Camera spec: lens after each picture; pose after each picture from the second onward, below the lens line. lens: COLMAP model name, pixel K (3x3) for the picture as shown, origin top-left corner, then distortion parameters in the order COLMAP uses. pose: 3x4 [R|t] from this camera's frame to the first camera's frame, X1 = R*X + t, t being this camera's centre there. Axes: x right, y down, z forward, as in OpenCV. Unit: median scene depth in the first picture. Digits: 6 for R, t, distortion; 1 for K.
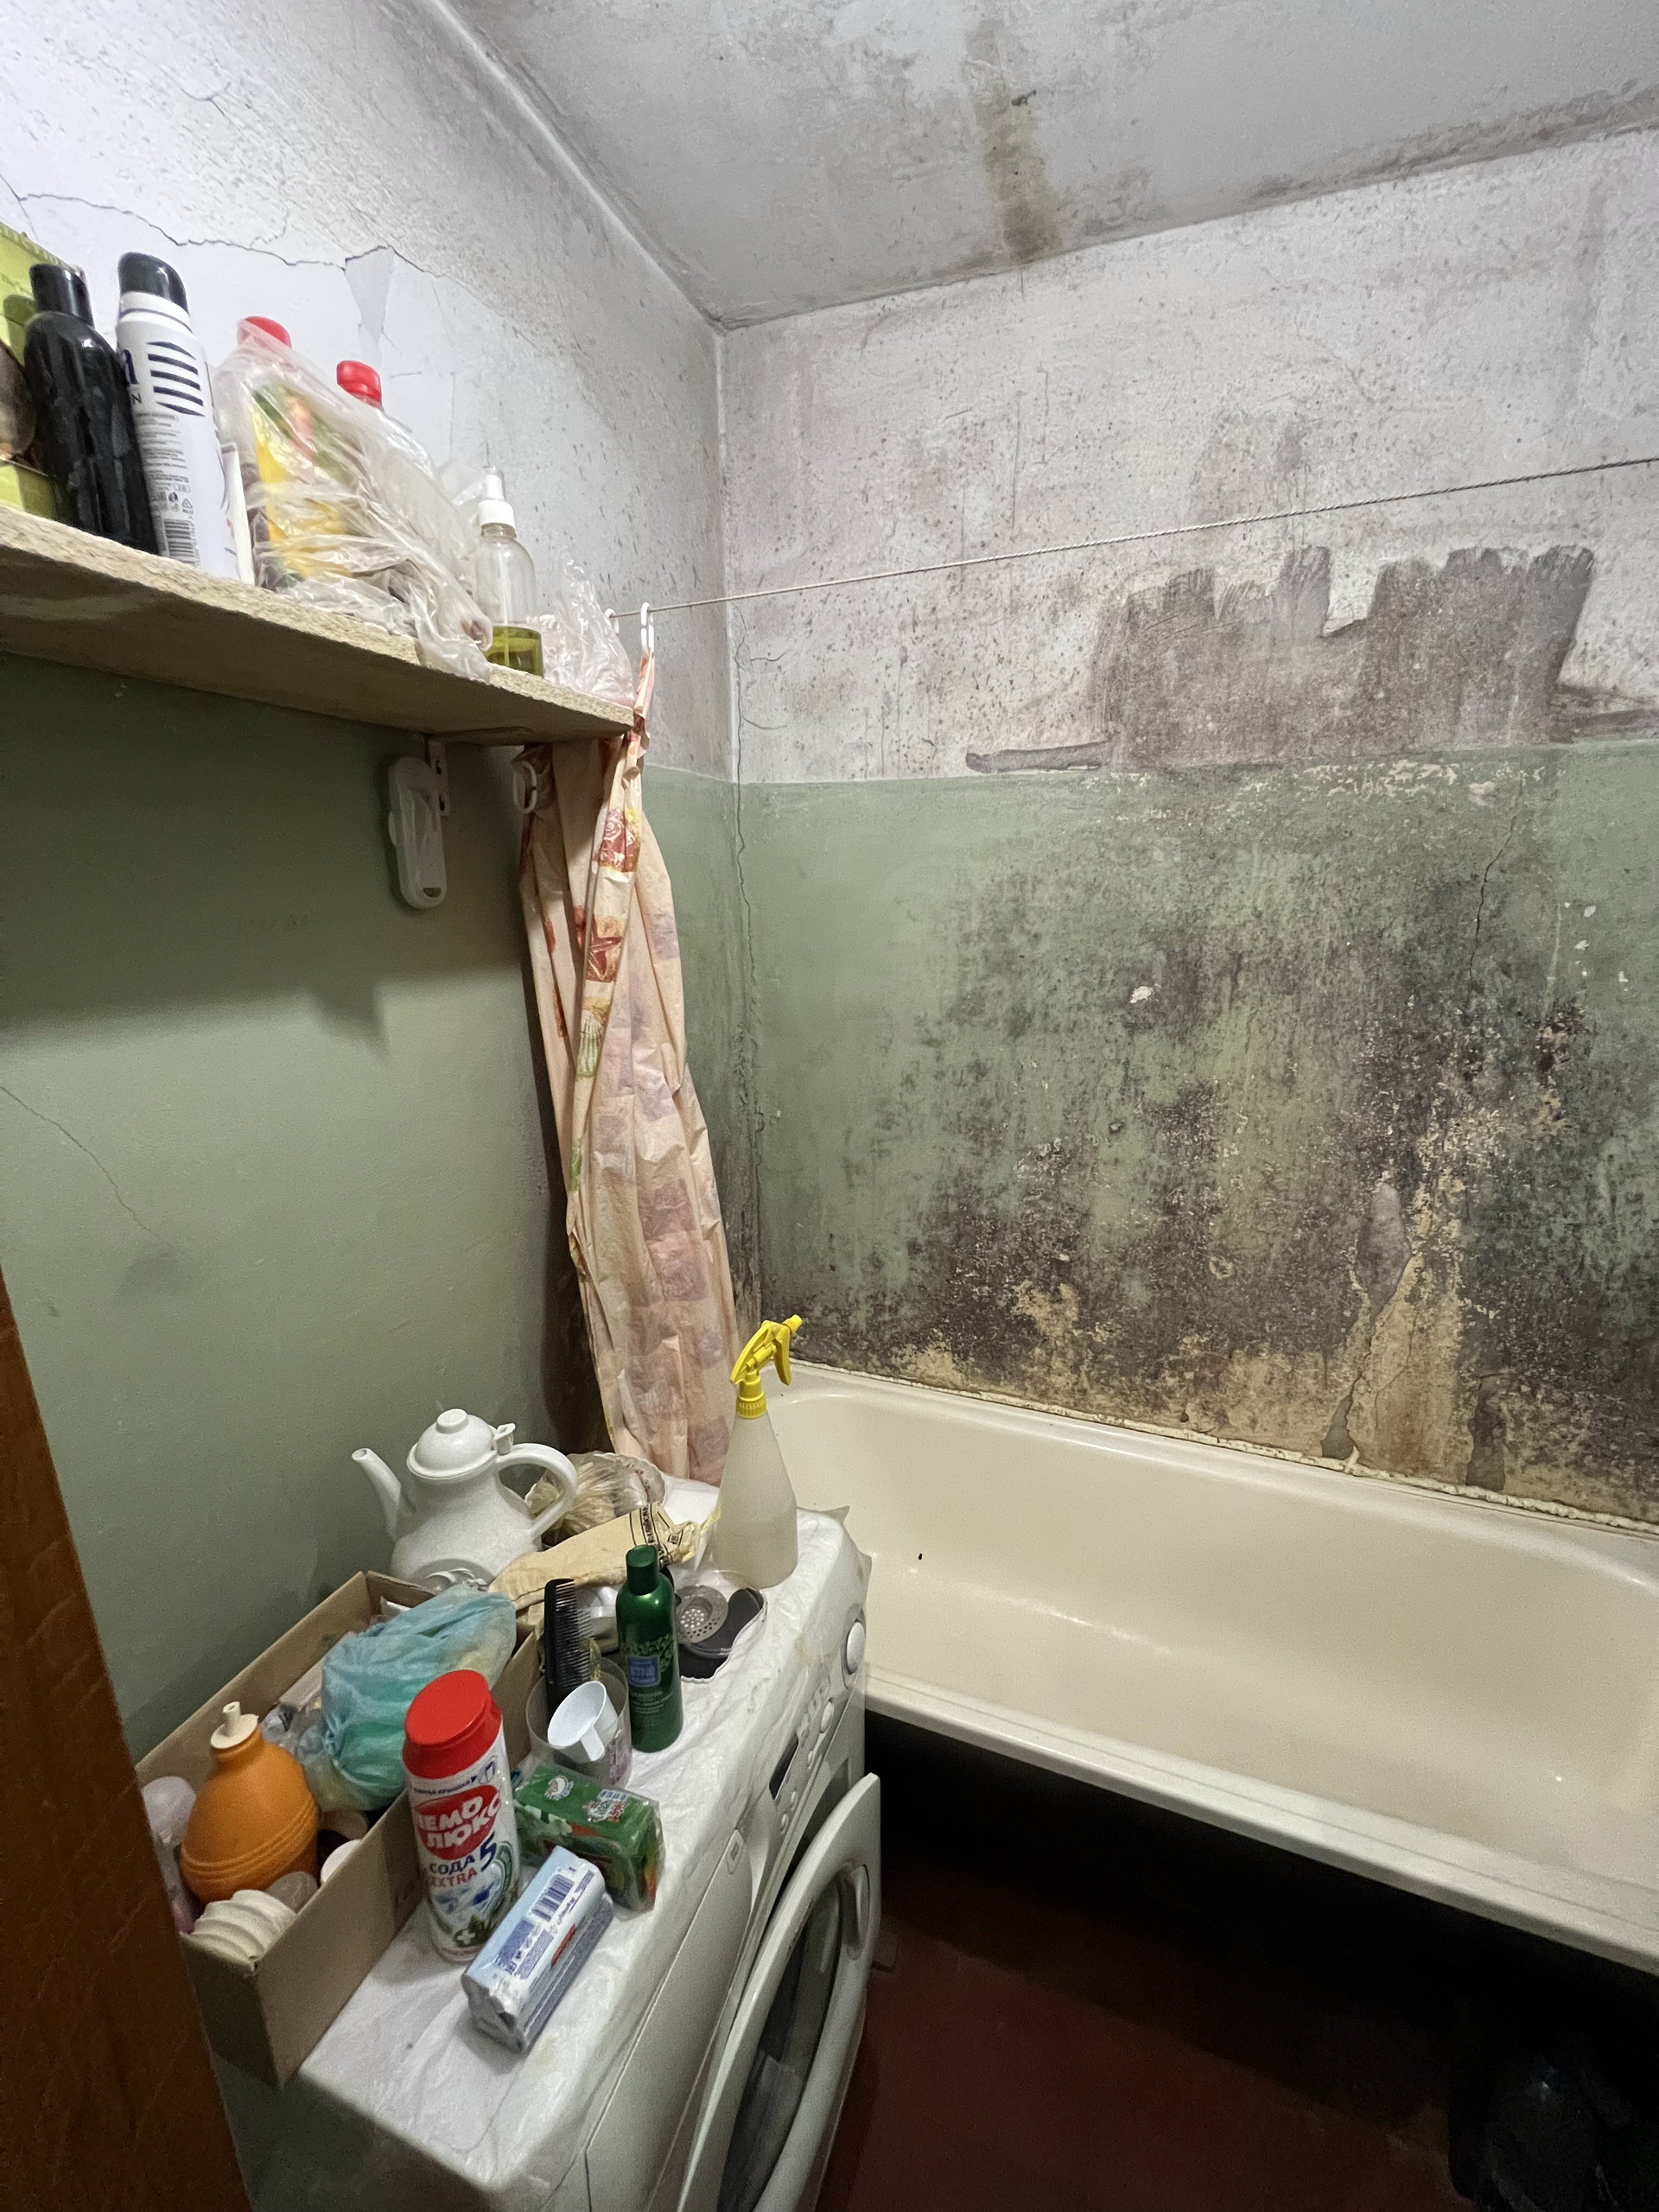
lens RADIAL K [[883.2, 0, 836.2], [0, 883.2, 1098.5], [0, 0, 1]] dist [-0.003642, 0.001360]
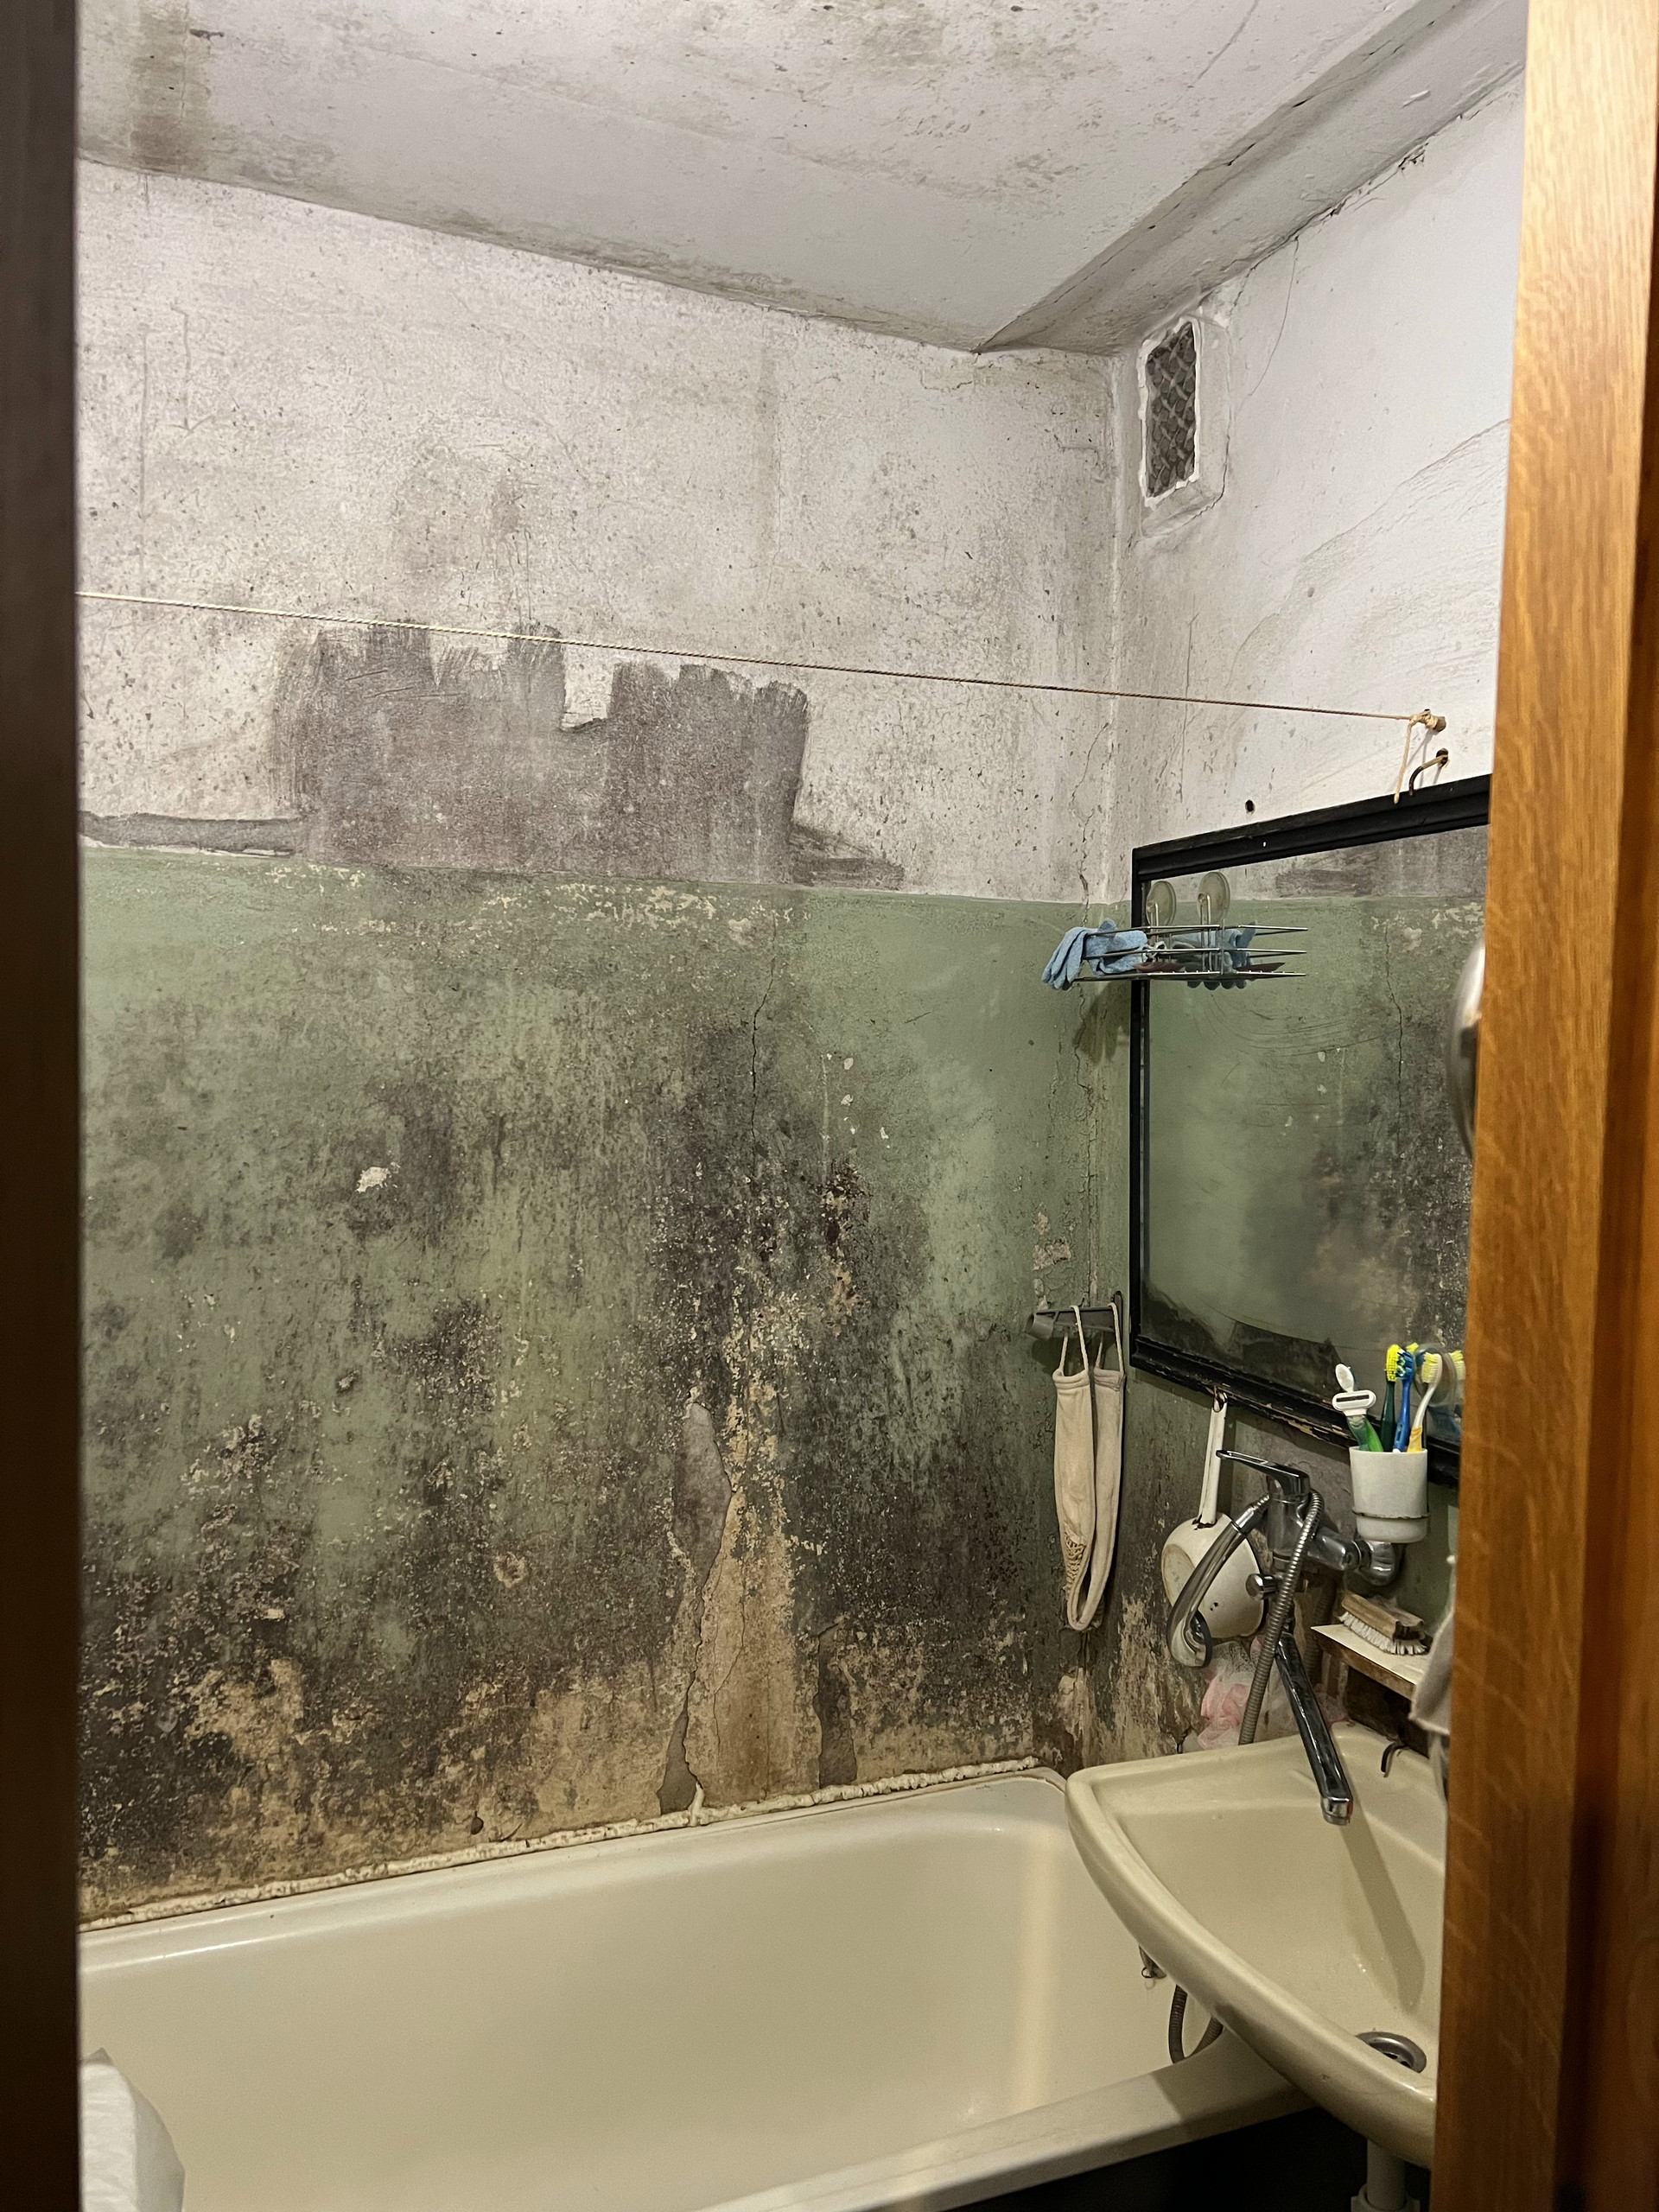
lens RADIAL K [[1656.5, 0, 842.1], [0, 1656.5, 1104.6], [0, 0, 1]] dist [0.057644, -0.063251]
pose [[0.723459, -0.008088, 0.690320, -0.305589], [0.139427, 0.981038, -0.134626, 0.054284], [-0.676141, 0.193646, 0.710869, -0.188094]]
